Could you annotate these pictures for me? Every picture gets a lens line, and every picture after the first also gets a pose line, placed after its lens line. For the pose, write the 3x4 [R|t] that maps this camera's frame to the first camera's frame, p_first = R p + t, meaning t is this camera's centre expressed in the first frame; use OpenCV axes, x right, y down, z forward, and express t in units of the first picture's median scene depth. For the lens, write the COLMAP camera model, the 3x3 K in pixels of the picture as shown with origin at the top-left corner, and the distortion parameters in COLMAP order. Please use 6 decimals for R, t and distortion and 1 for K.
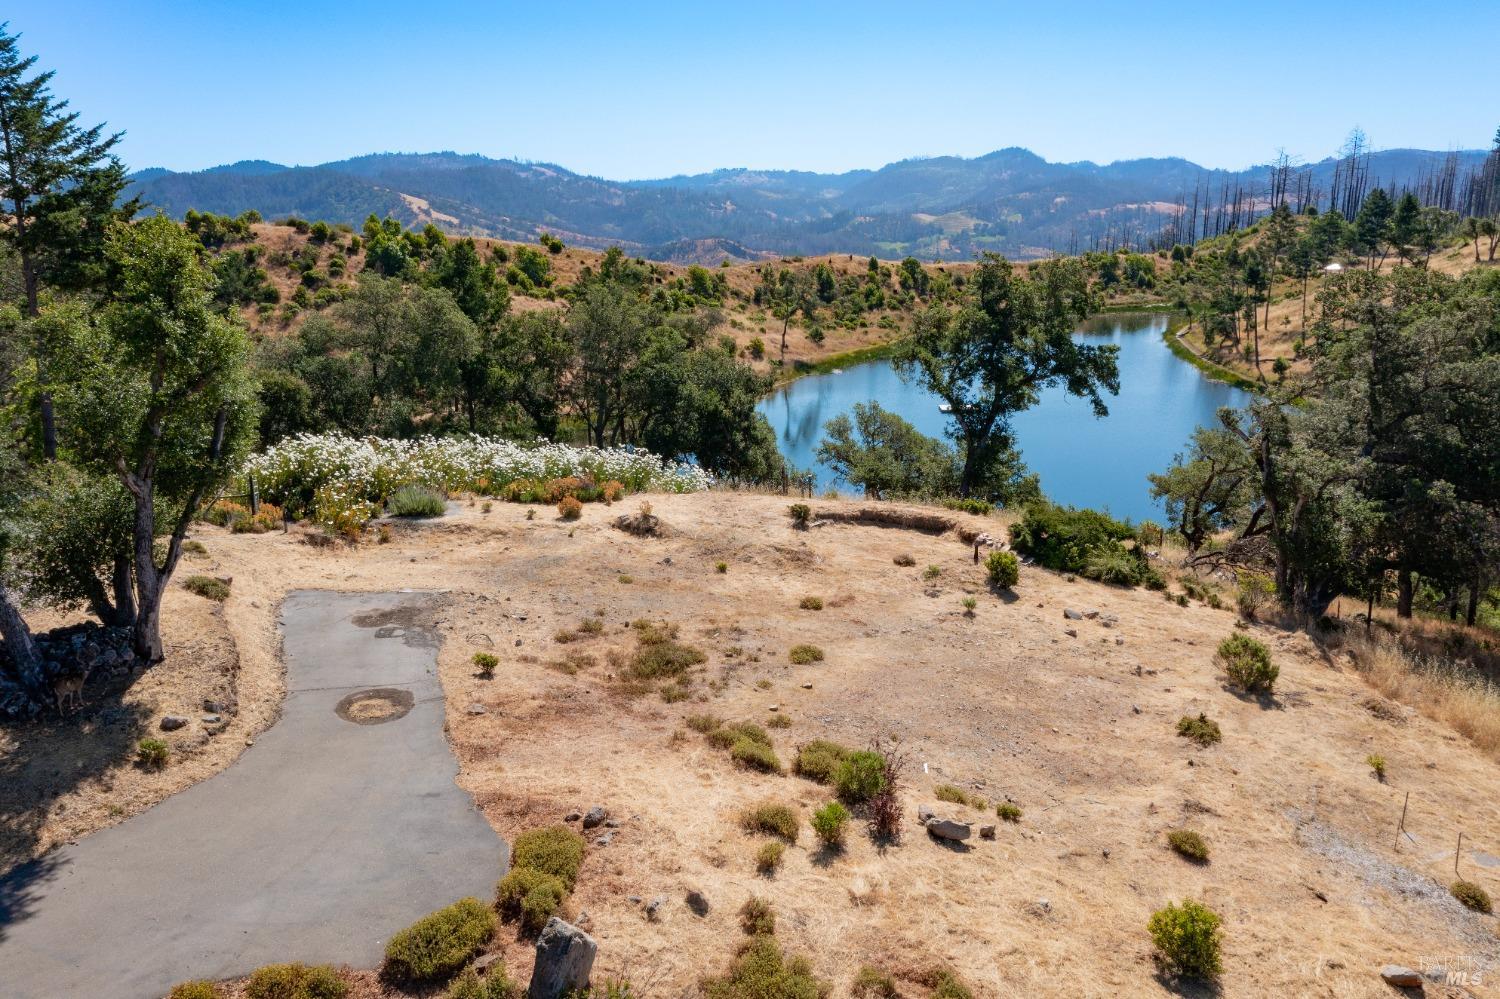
lens RADIAL K [[1177.7, 0, 751.8], [0, 1177.7, 526.9], [0, 0, 1]] dist [0.002201, 0.015939]
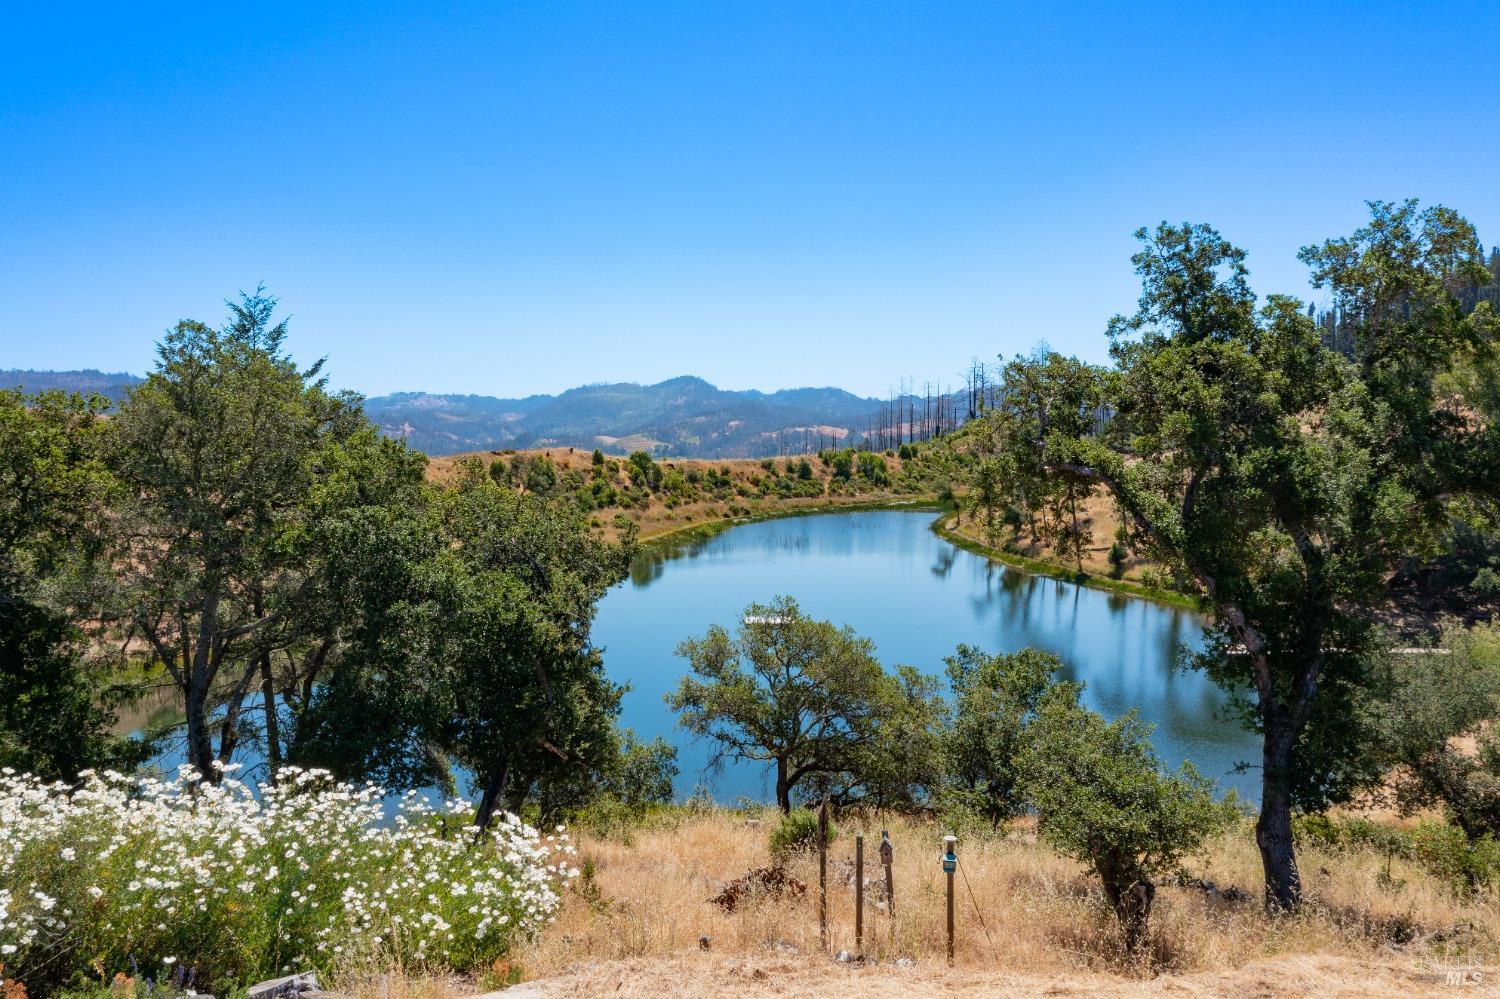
lens RADIAL K [[1177.7, 0, 738.4], [0, 1177.7, 498.1], [0, 0, 1]] dist [0.002201, 0.015939]
pose [[0.967314, -0.011442, 0.253324, -0.032016], [0.063971, 0.977683, -0.200111, -0.032702], [-0.245380, 0.209775, 0.946458, 0.344539]]
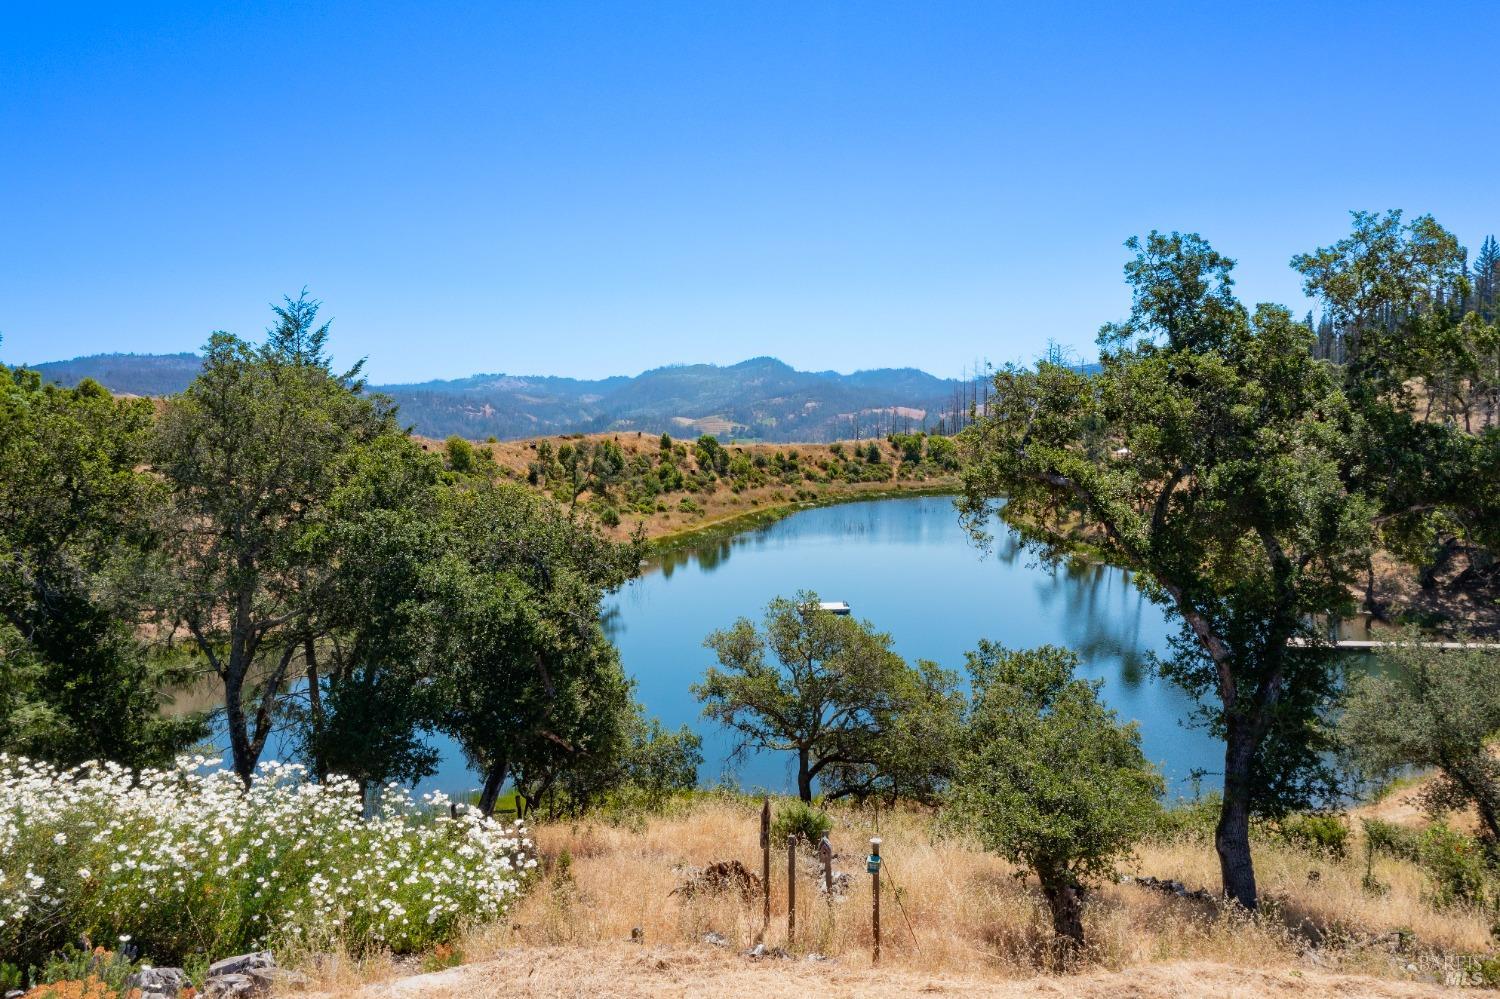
lens RADIAL K [[1177.7, 0, 740.8], [0, 1177.7, 496.5], [0, 0, 1]] dist [0.002201, 0.015939]
pose [[0.981468, -0.010898, 0.191317, -0.018217], [0.047788, 0.980758, -0.189290, -0.034638], [-0.185573, 0.194925, 0.963103, 0.332274]]
